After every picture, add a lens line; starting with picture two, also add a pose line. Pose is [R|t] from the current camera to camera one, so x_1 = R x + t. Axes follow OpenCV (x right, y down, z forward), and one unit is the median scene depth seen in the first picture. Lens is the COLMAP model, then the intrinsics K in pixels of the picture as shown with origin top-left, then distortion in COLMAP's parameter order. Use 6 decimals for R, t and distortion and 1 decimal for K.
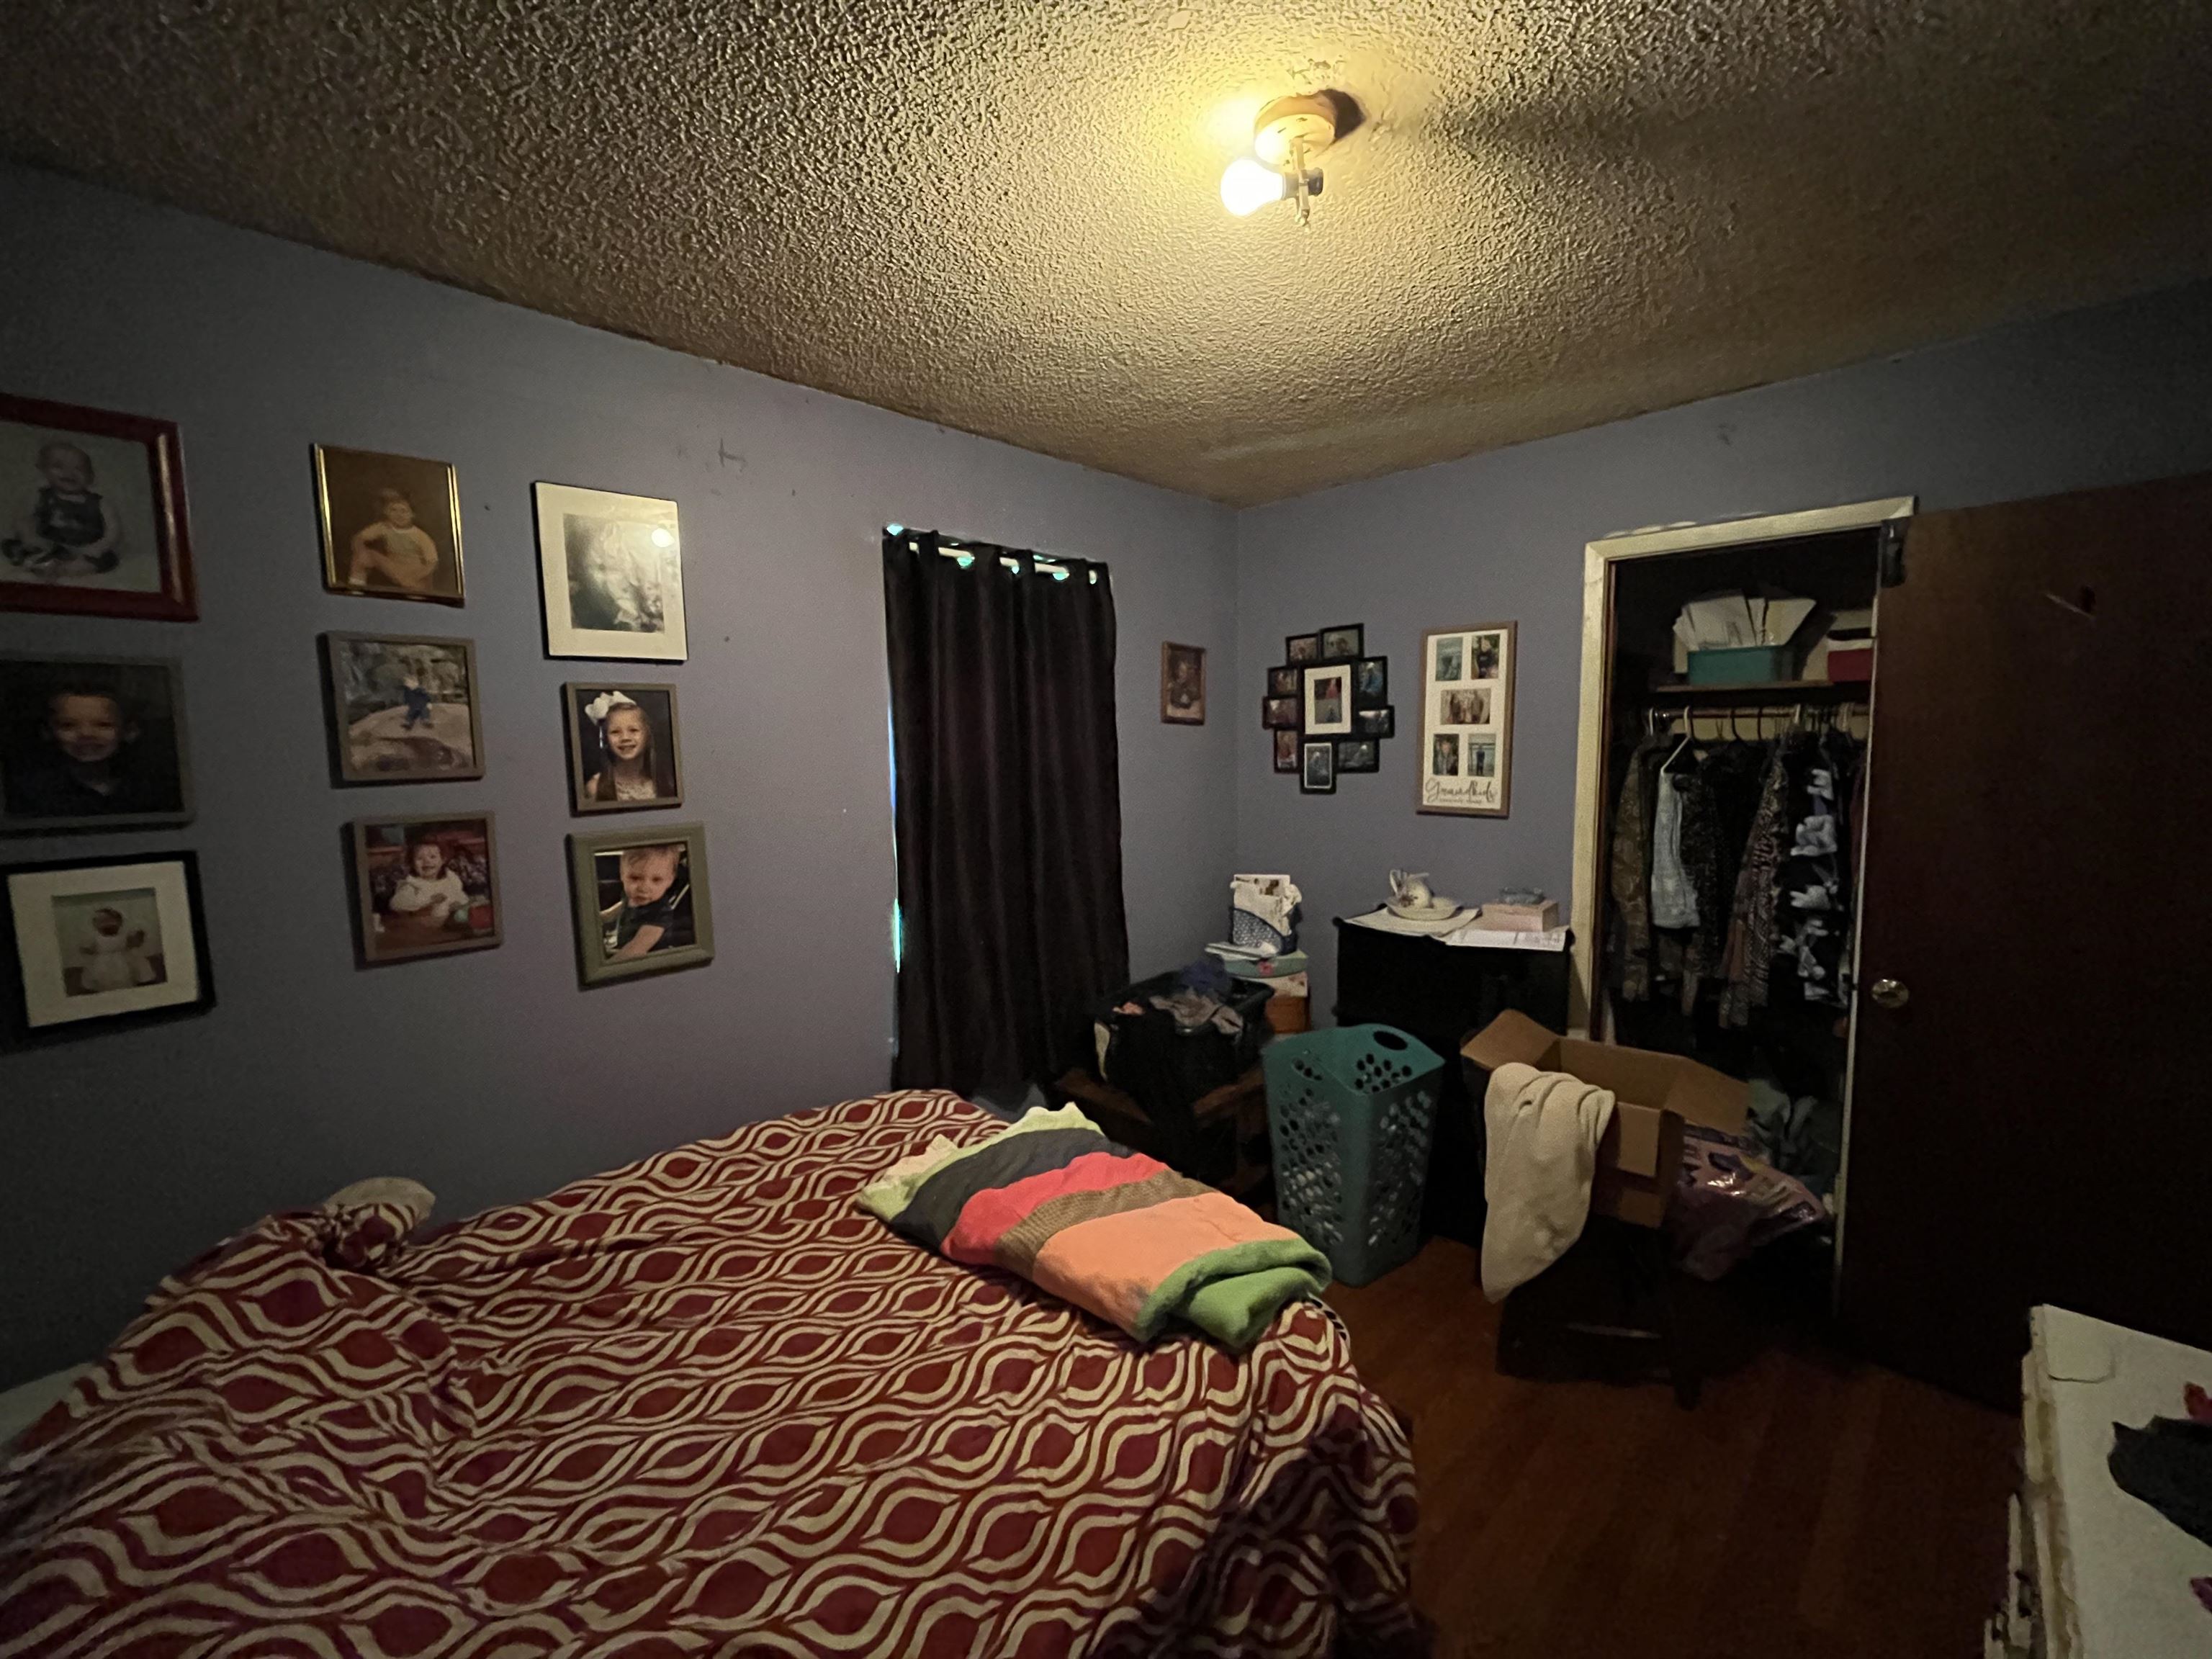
lens RADIAL K [[897.7, 0, 1105.2], [0, 897.7, 831.1], [0, 0, 1]] dist [-0.003264, 0.000192]
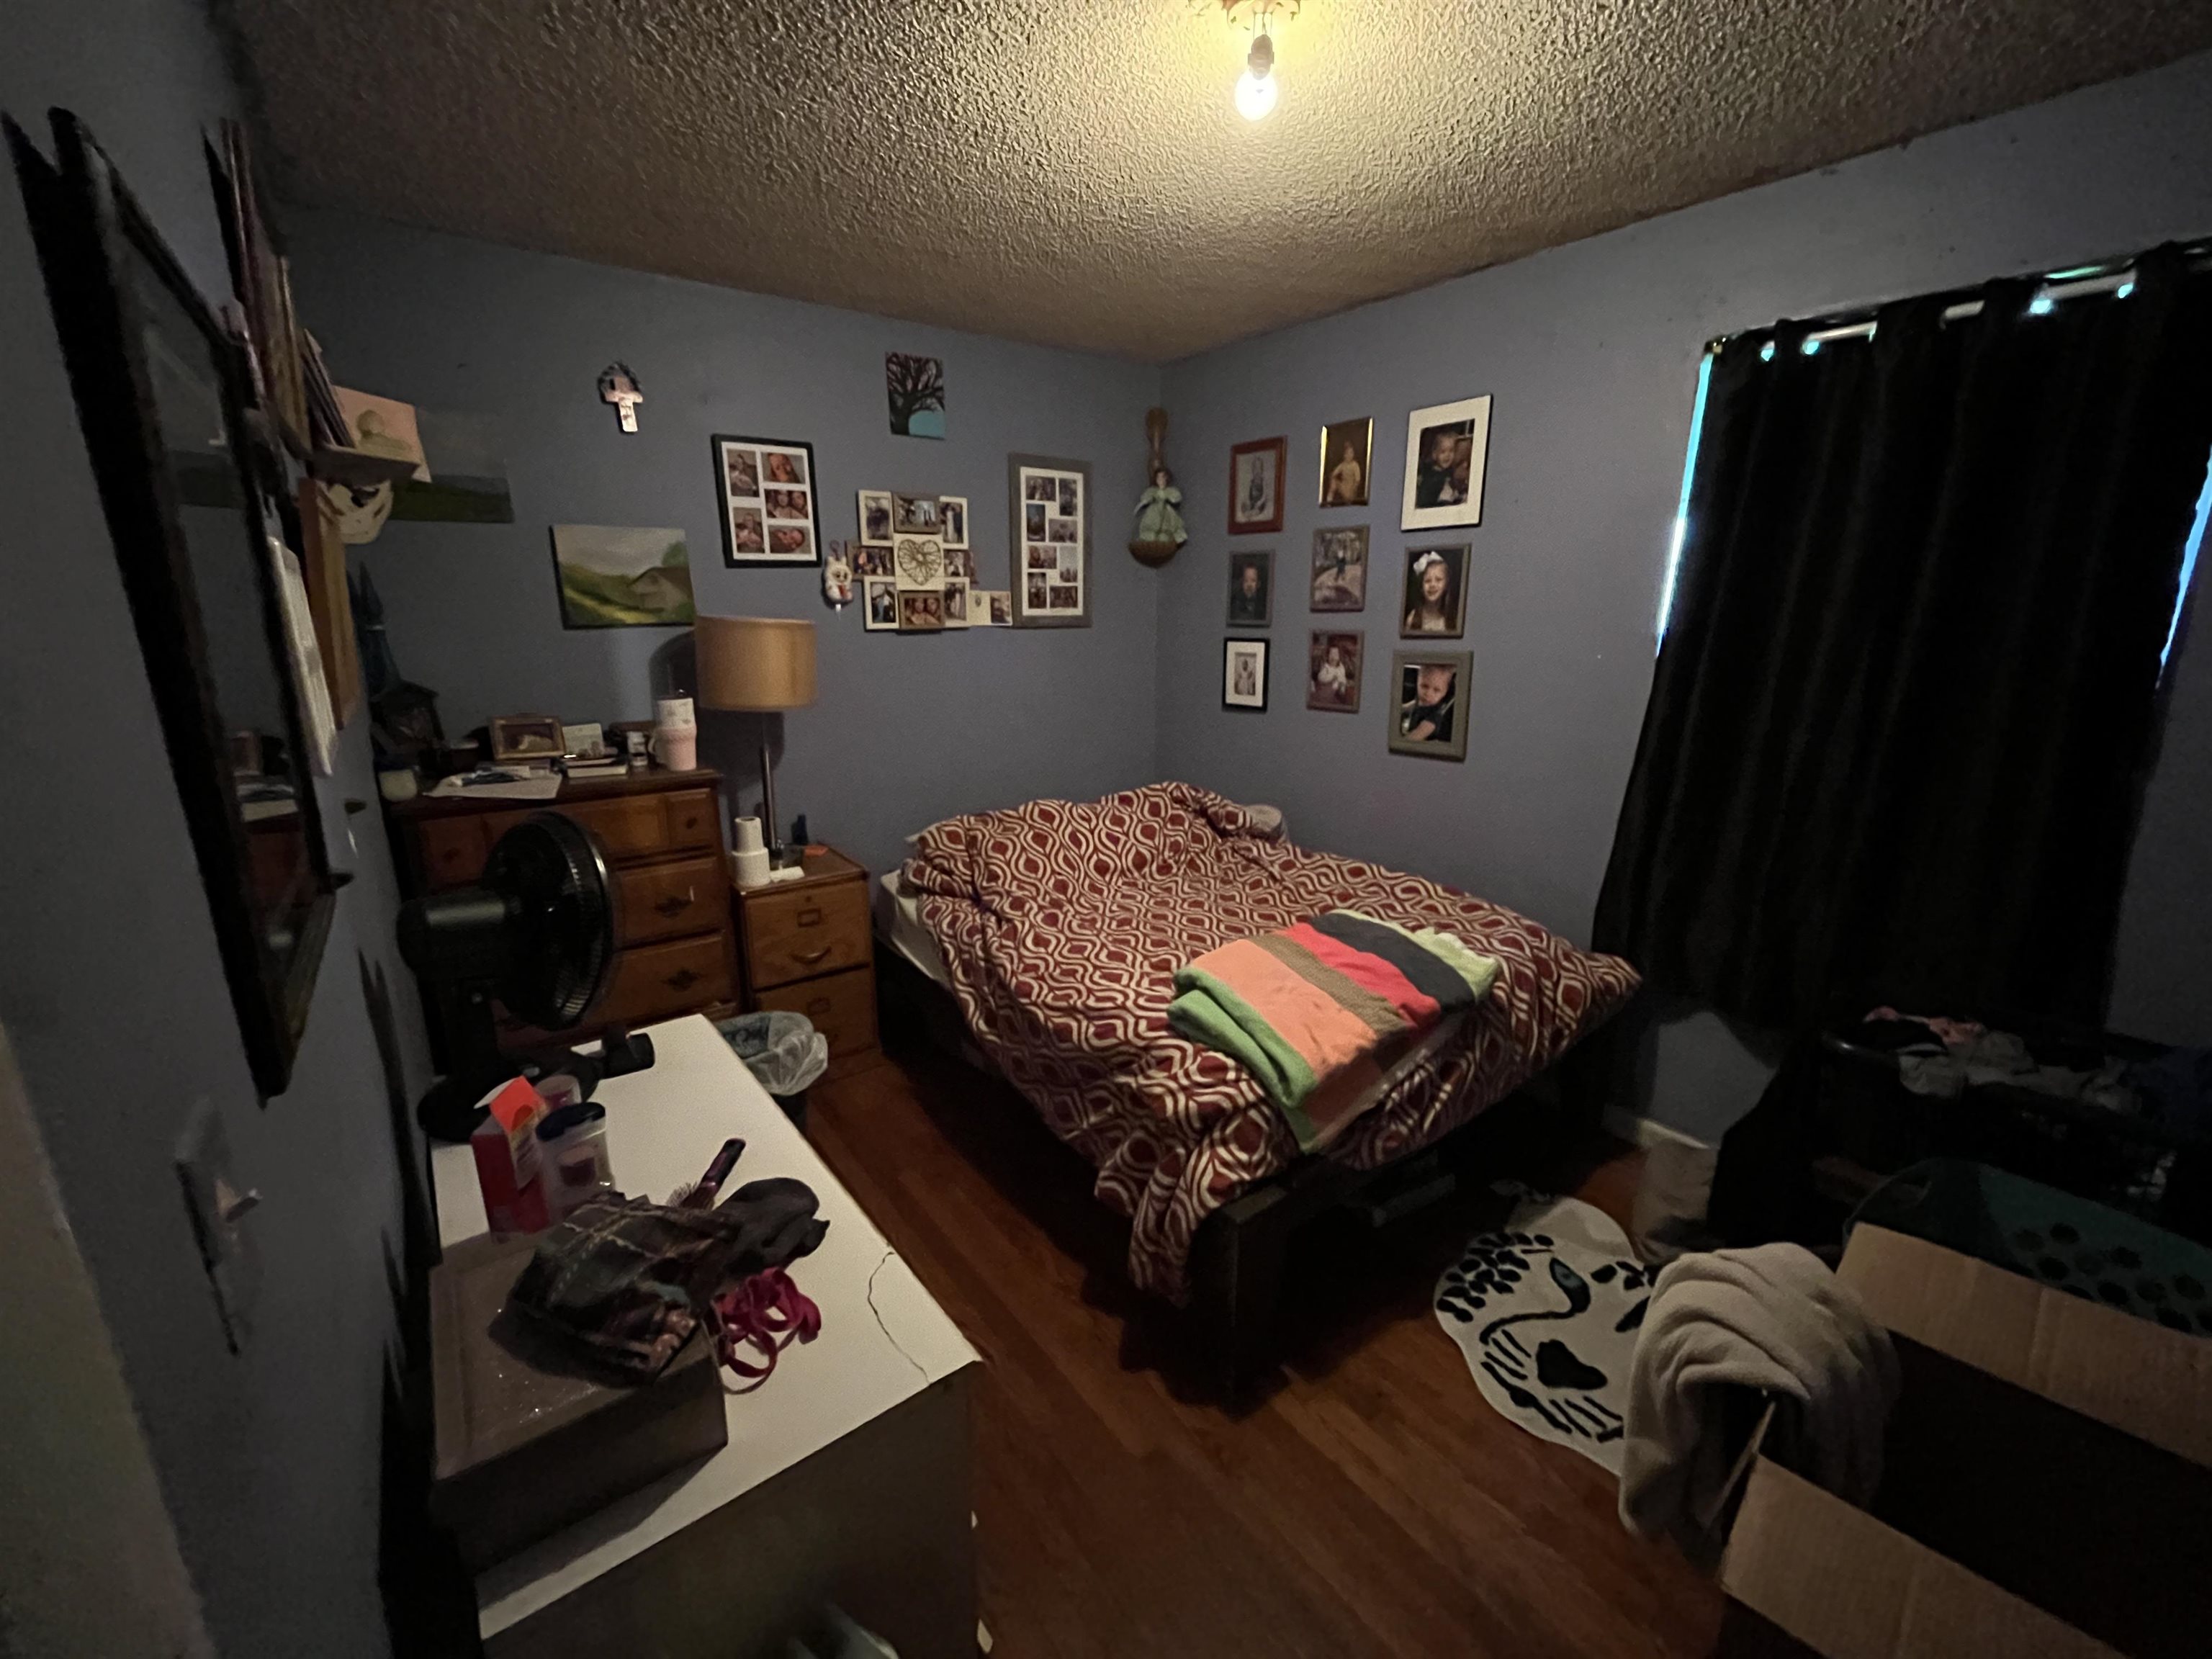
lens RADIAL K [[897.7, 0, 1105.2], [0, 897.7, 831.1], [0, 0, 1]] dist [-0.003264, 0.000192]
pose [[-0.130883, 0.259275, -0.956894, 1.089292], [-0.097508, 0.957150, 0.272682, -0.074831], [0.986591, 0.128994, -0.099993, 0.745723]]
